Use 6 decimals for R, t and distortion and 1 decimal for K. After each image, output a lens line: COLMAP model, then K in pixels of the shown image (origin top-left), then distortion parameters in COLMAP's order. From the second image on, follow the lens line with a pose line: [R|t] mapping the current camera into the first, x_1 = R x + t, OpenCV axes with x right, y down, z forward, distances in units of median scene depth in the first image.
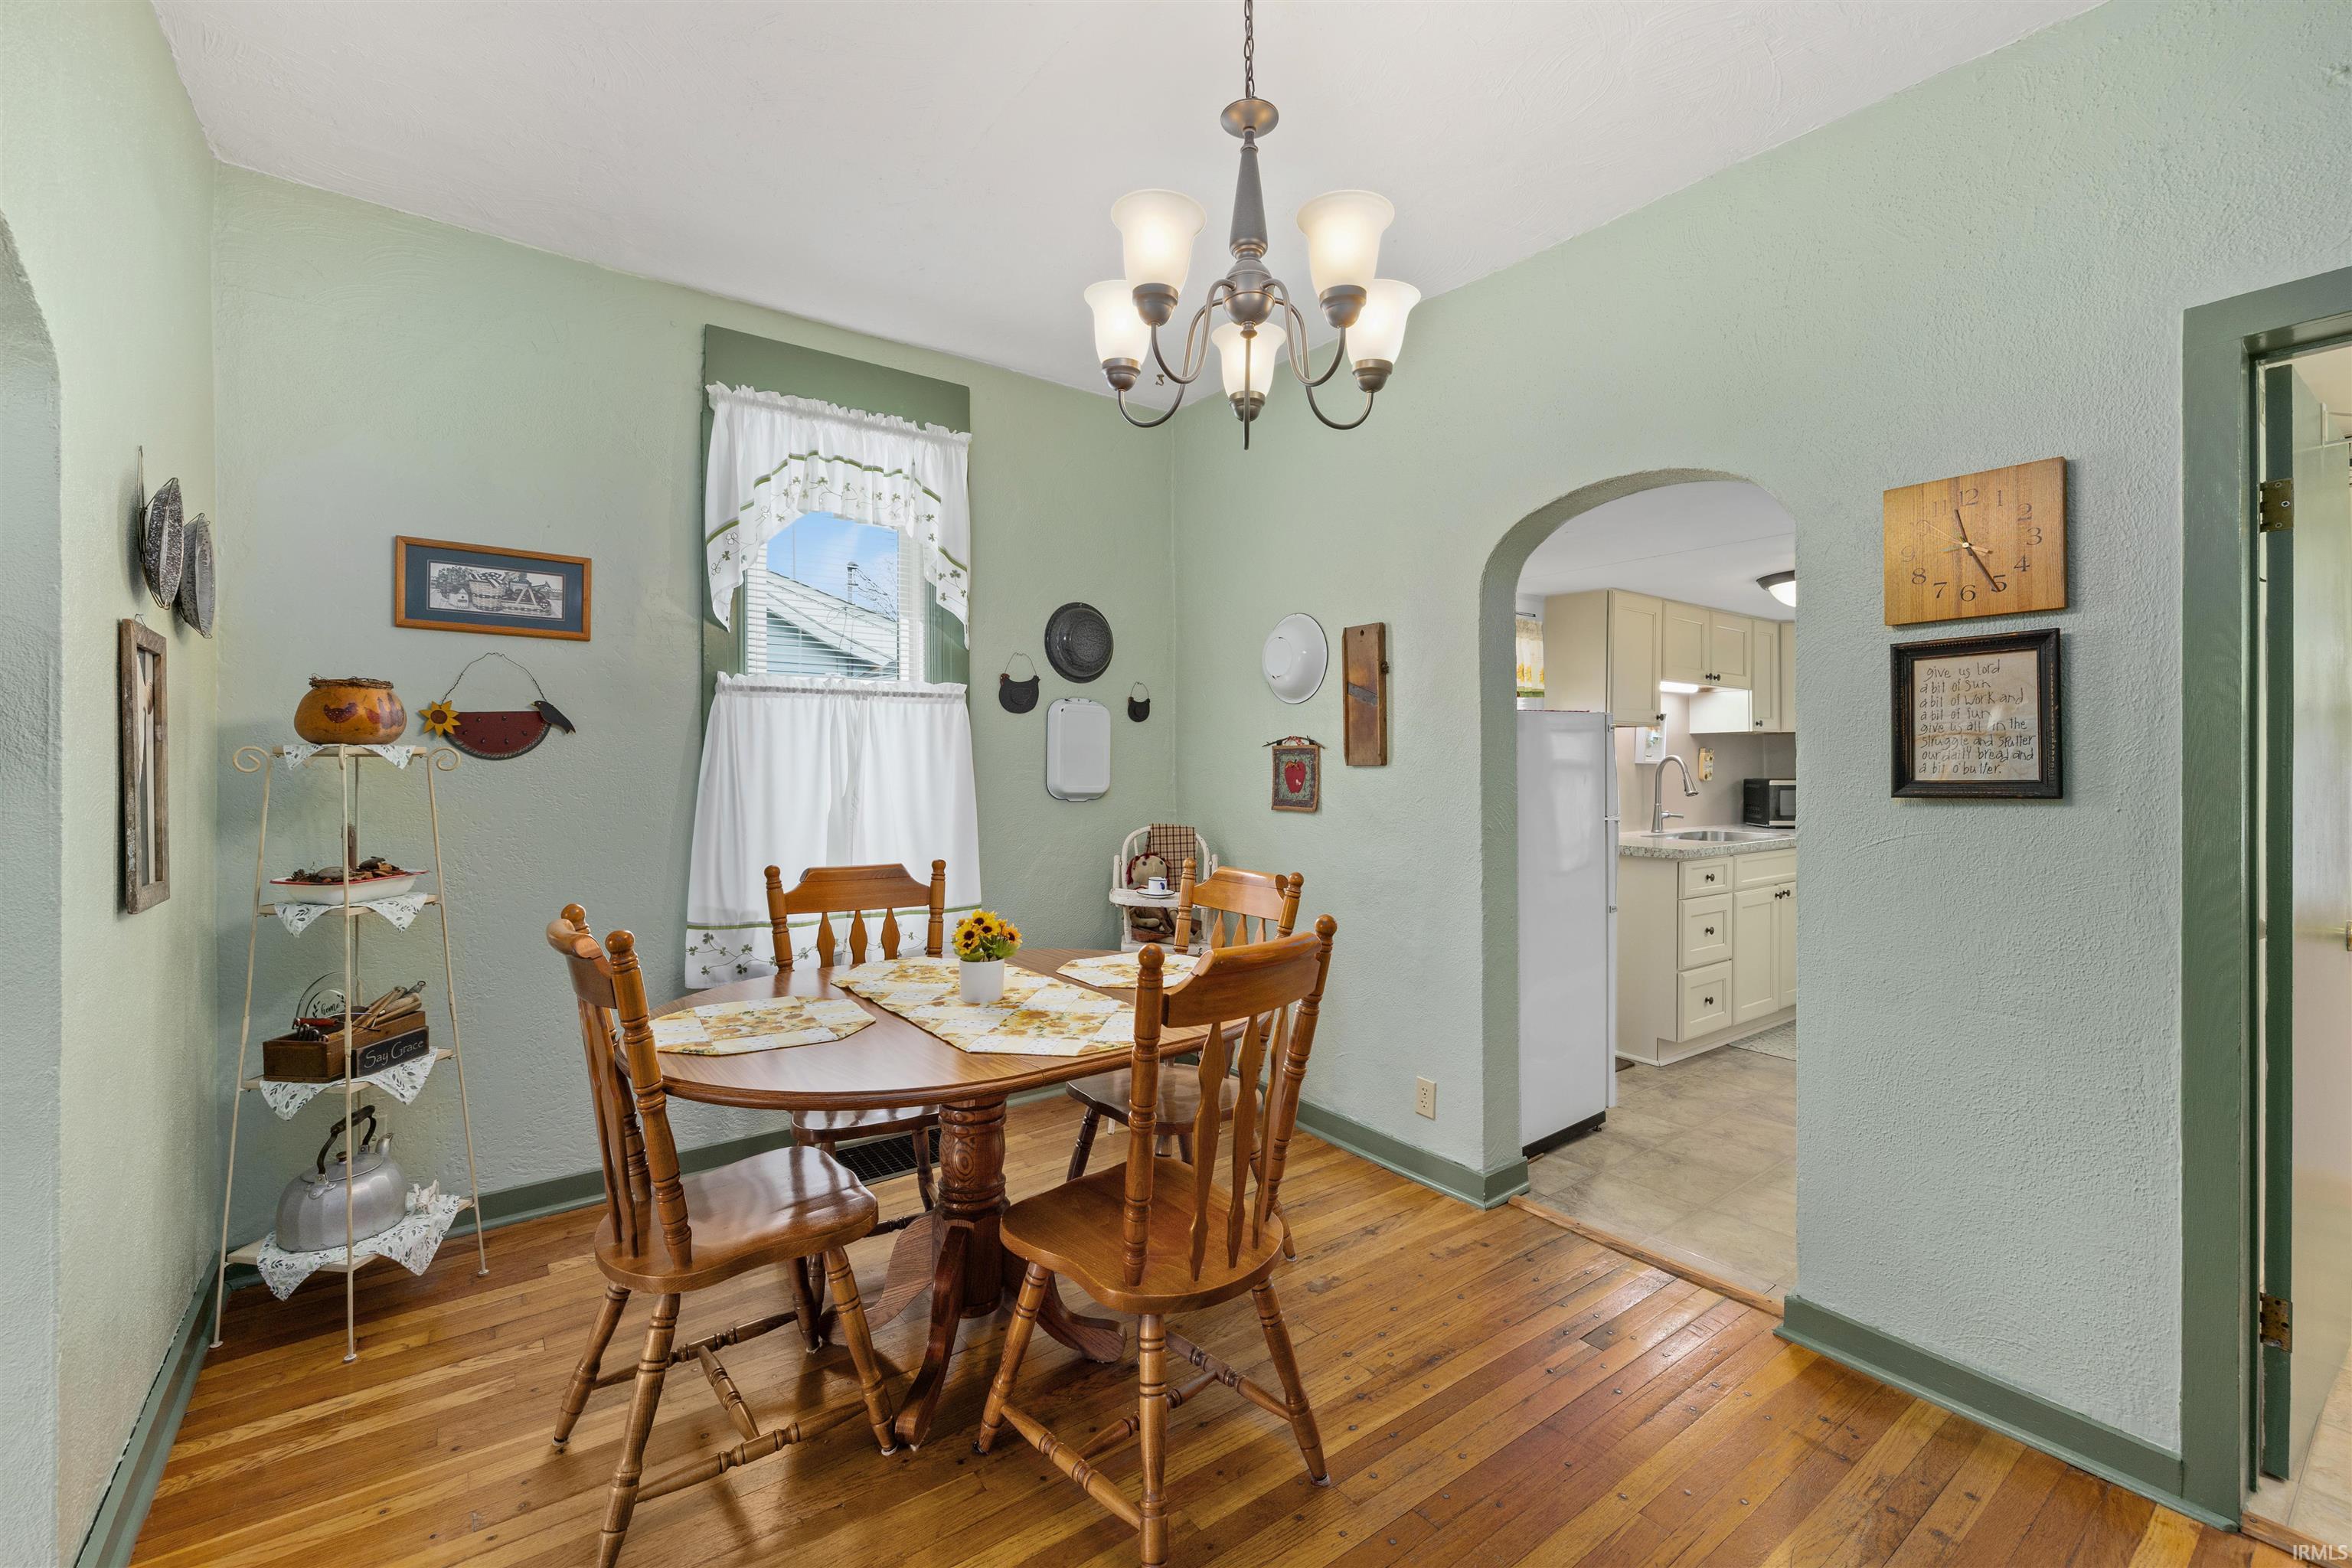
lens RADIAL K [[992.1, 0, 1174.8], [0, 992.1, 768.2], [0, 0, 1]] dist [0.000103, -0.000644]
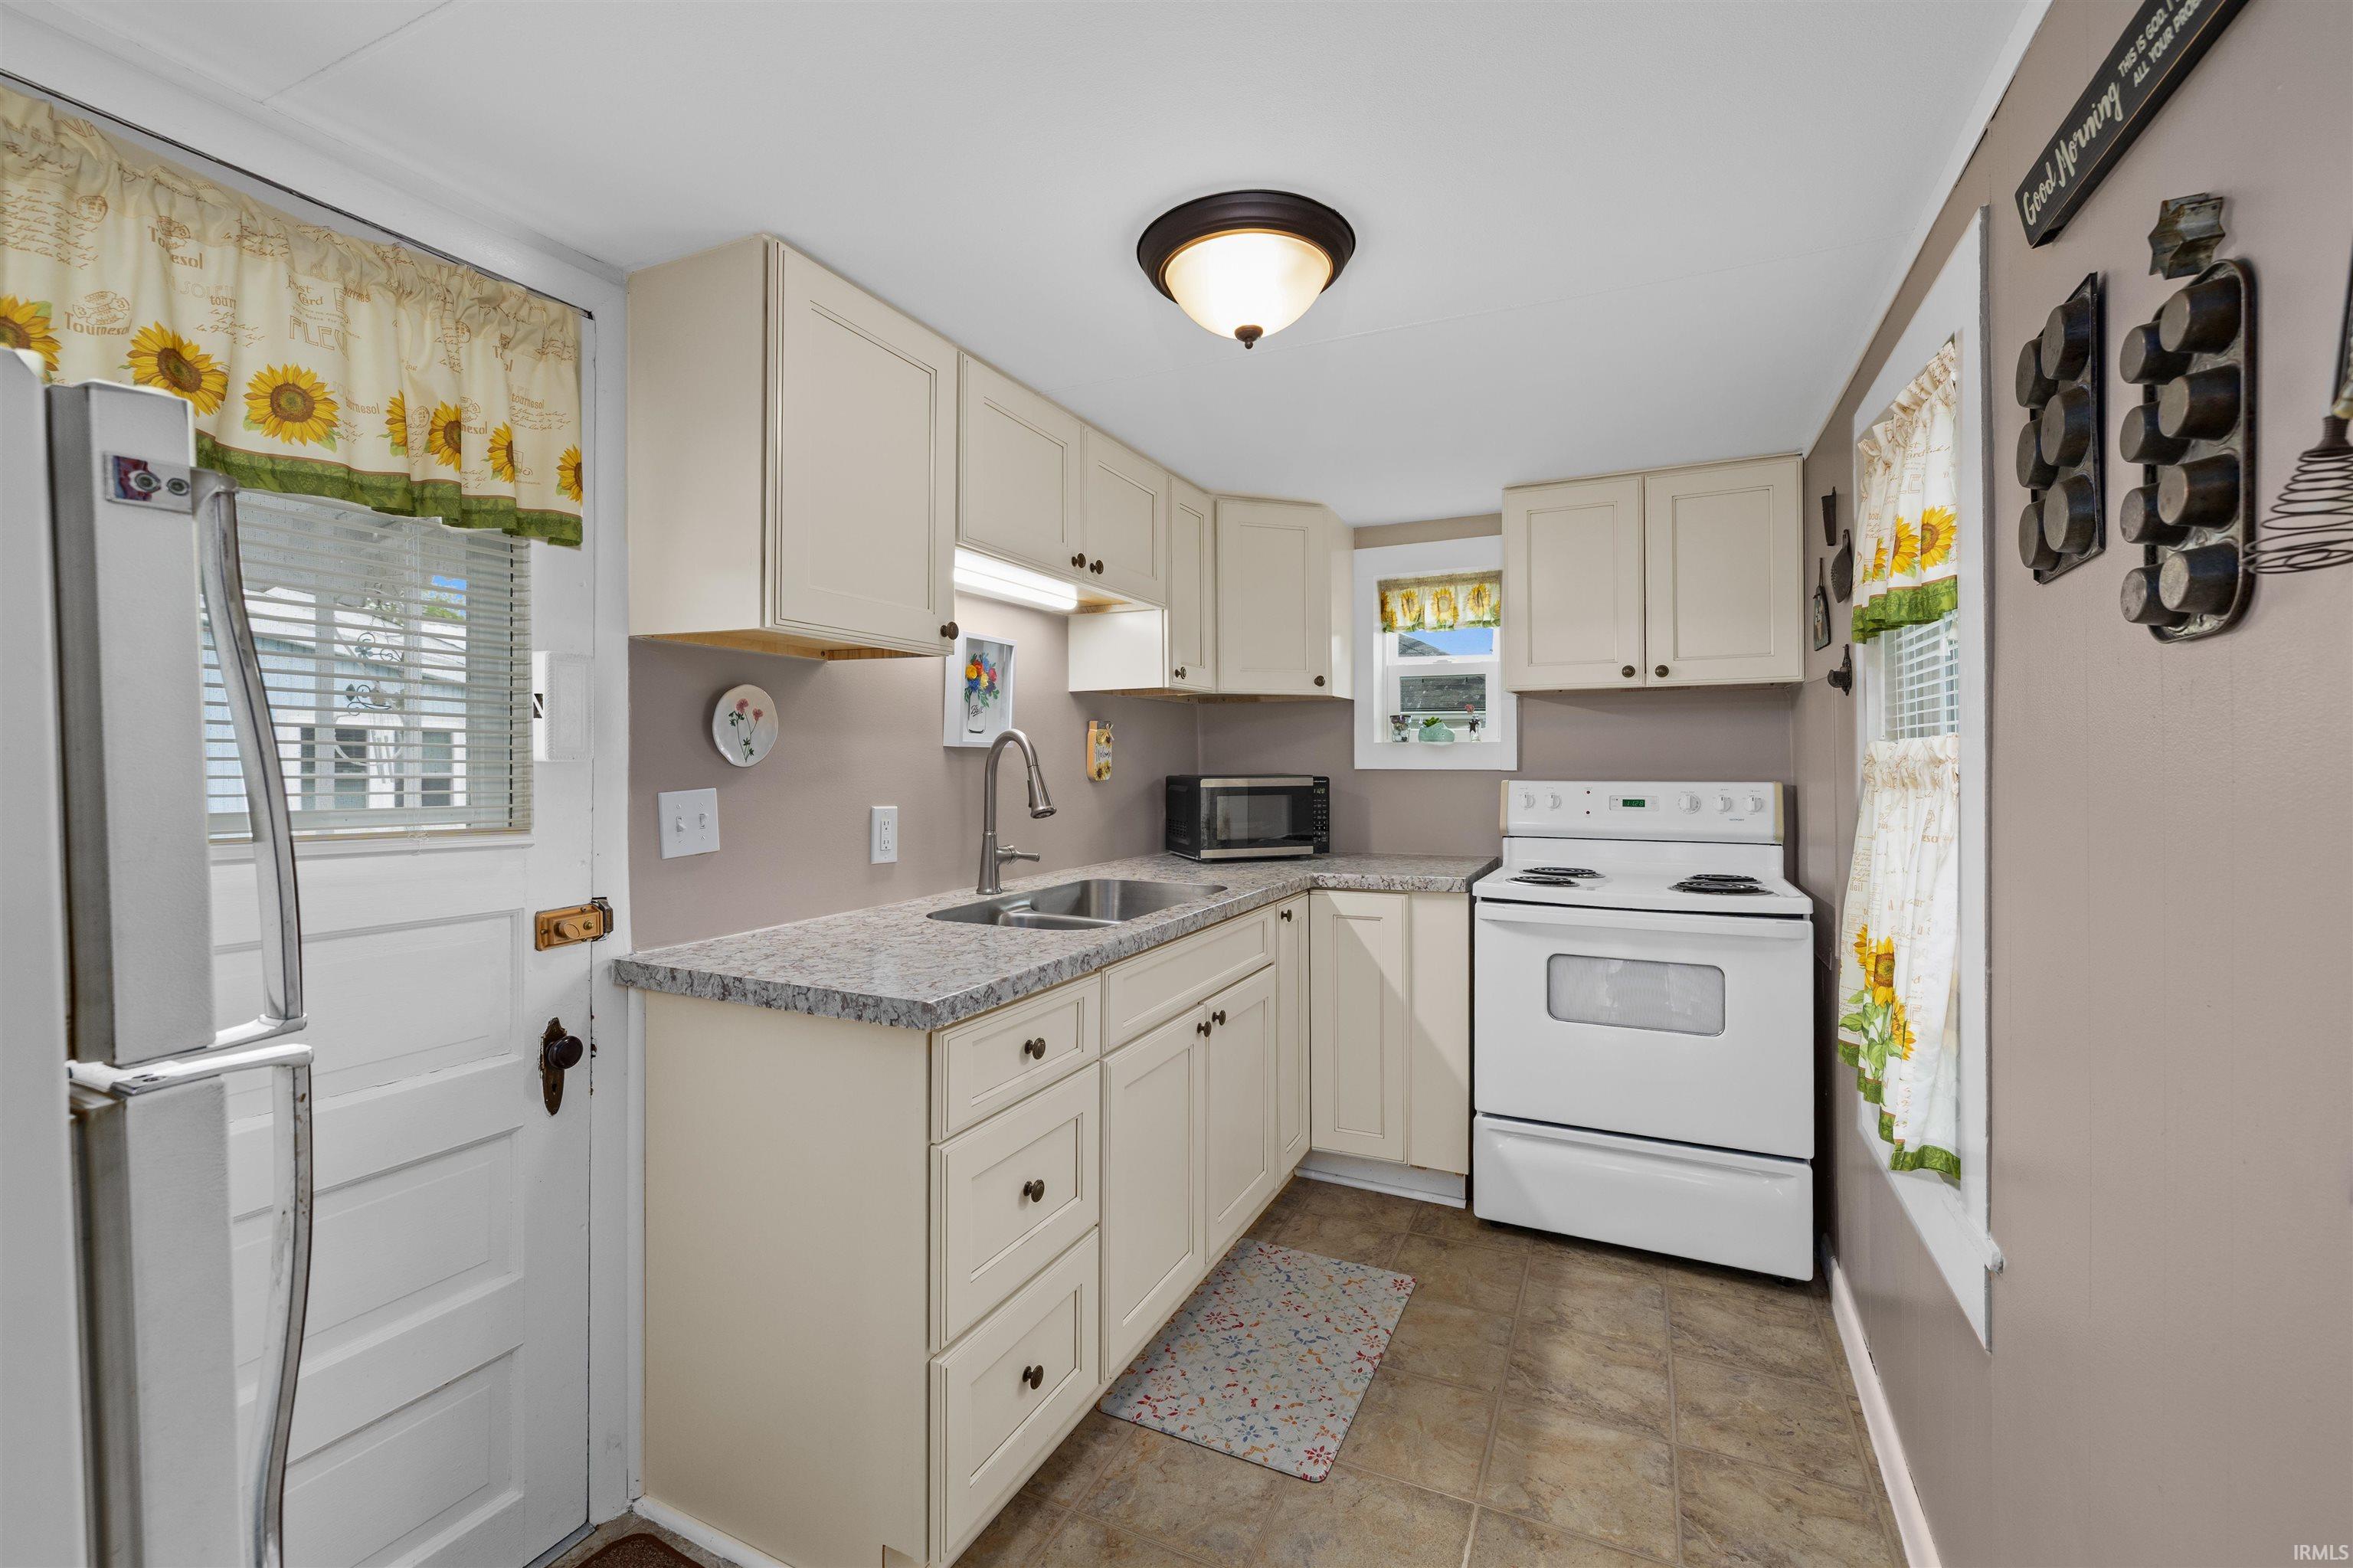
lens RADIAL K [[992.6, 0, 1172.0], [0, 992.6, 761.8], [0, 0, 1]] dist [0.000103, -0.000644]
pose [[0.888163, -0.001135, 0.459527, 0.509848], [-0.000309, 0.999995, 0.003068, 0.001400], [-0.459528, -0.002867, 0.888159, 0.792465]]
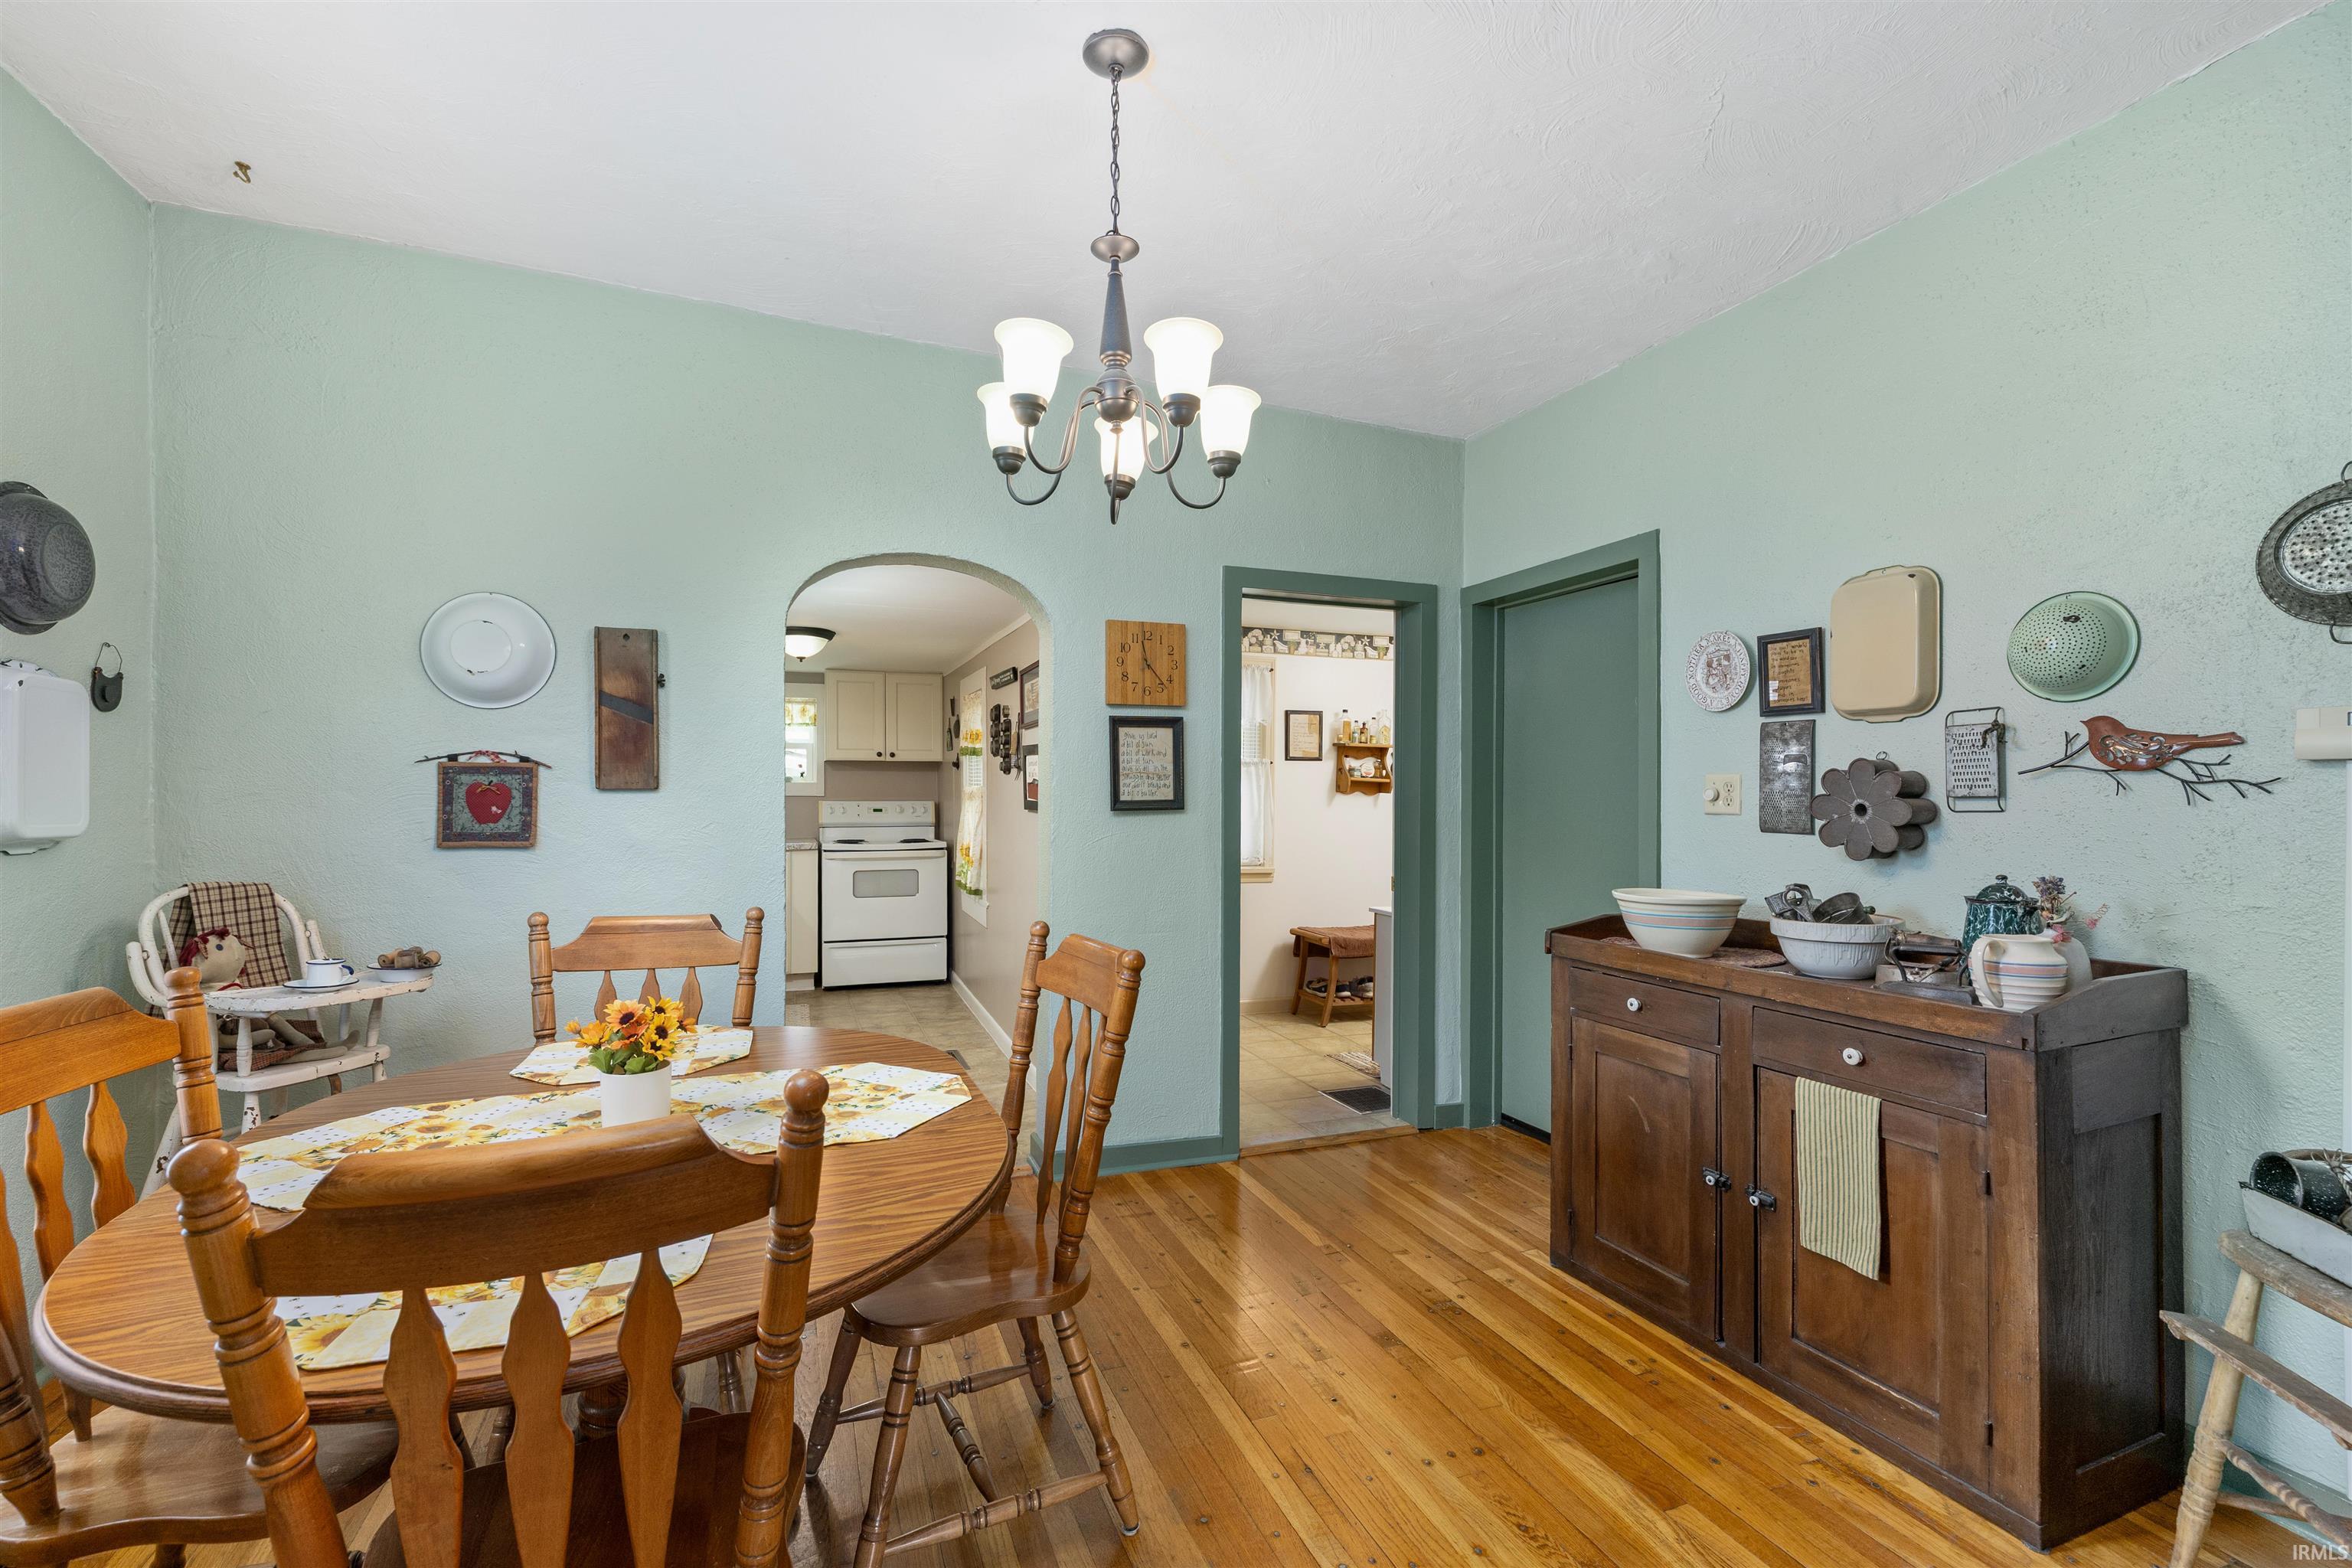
lens RADIAL K [[992.1, 0, 1166.9], [0, 992.1, 785.8], [0, 0, 1]] dist [0.000103, -0.000644]
pose [[0.276387, 0.004901, 0.961034, -0.473913], [-0.002902, 0.999987, -0.004265, -0.002845], [-0.961042, -0.001610, 0.276397, 0.276767]]
